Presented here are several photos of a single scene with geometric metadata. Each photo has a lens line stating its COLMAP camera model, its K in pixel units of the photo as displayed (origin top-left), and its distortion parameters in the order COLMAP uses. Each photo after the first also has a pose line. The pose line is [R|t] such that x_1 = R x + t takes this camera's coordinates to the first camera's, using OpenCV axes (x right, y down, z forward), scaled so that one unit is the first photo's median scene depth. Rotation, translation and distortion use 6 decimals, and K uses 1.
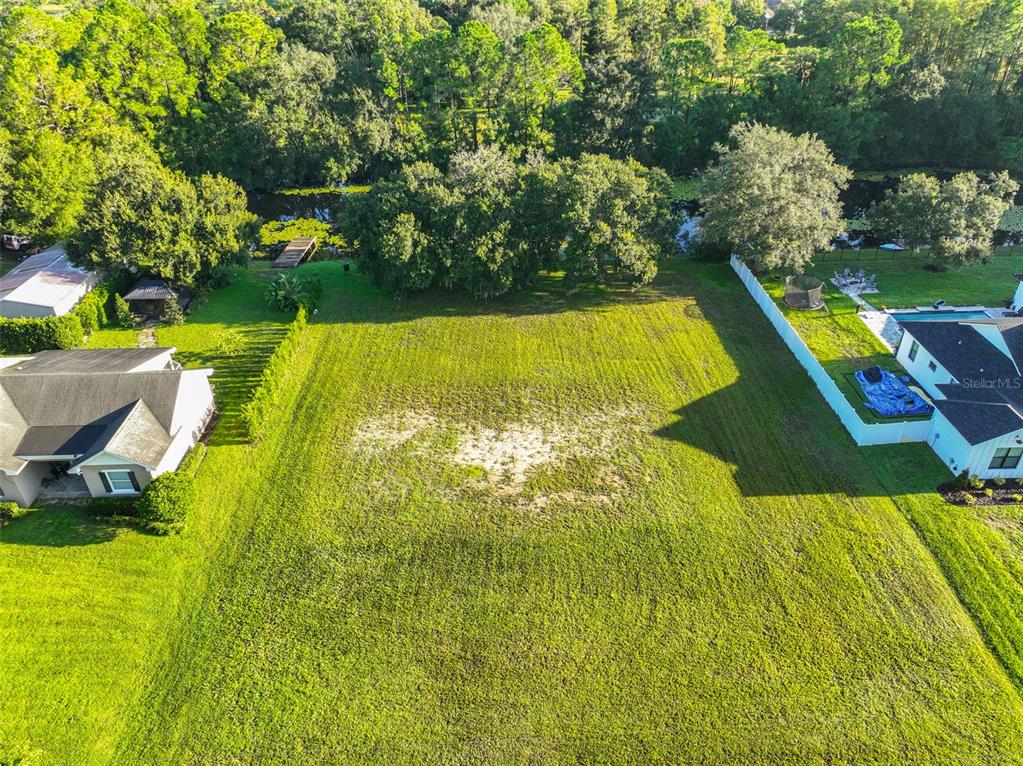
lens RADIAL K [[713.7, 0, 514.3], [0, 713.7, 382.8], [0, 0, 1]] dist [0.000996, 0.015995]
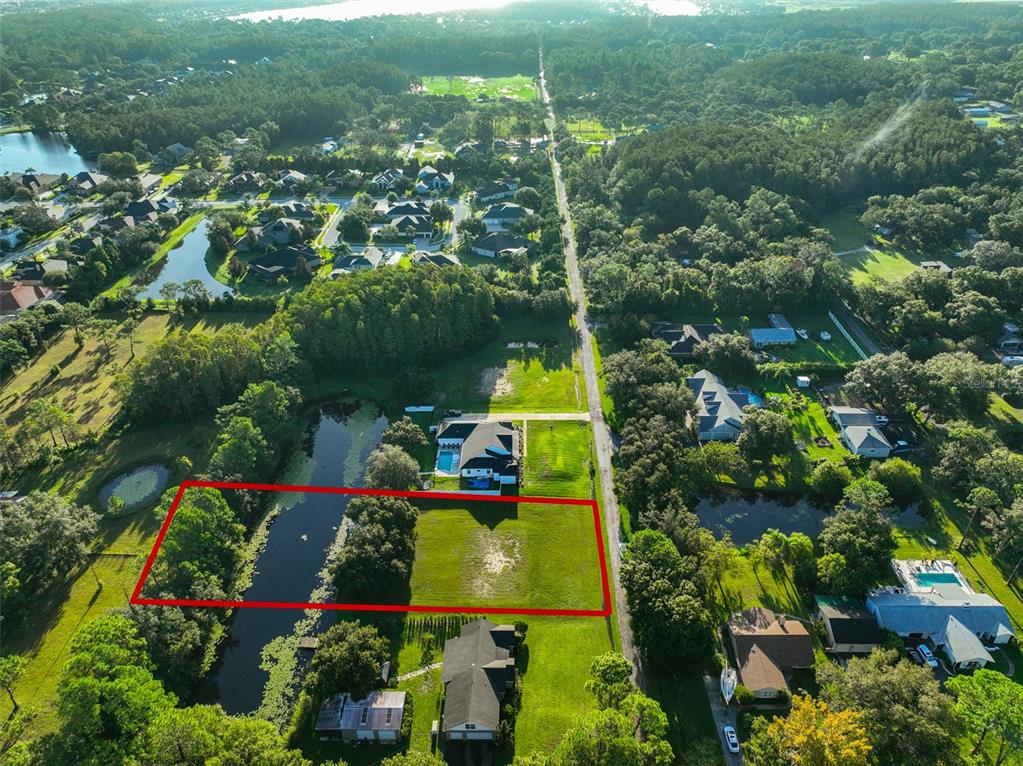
lens RADIAL K [[713.7, 0, 516.4], [0, 713.7, 385.5], [0, 0, 1]] dist [0.000996, 0.015995]
pose [[0.035226, -0.519210, 0.853921, -2.445513], [0.554252, 0.721155, 0.415620, -1.850361], [-0.831603, 0.458647, 0.313177, -0.549587]]
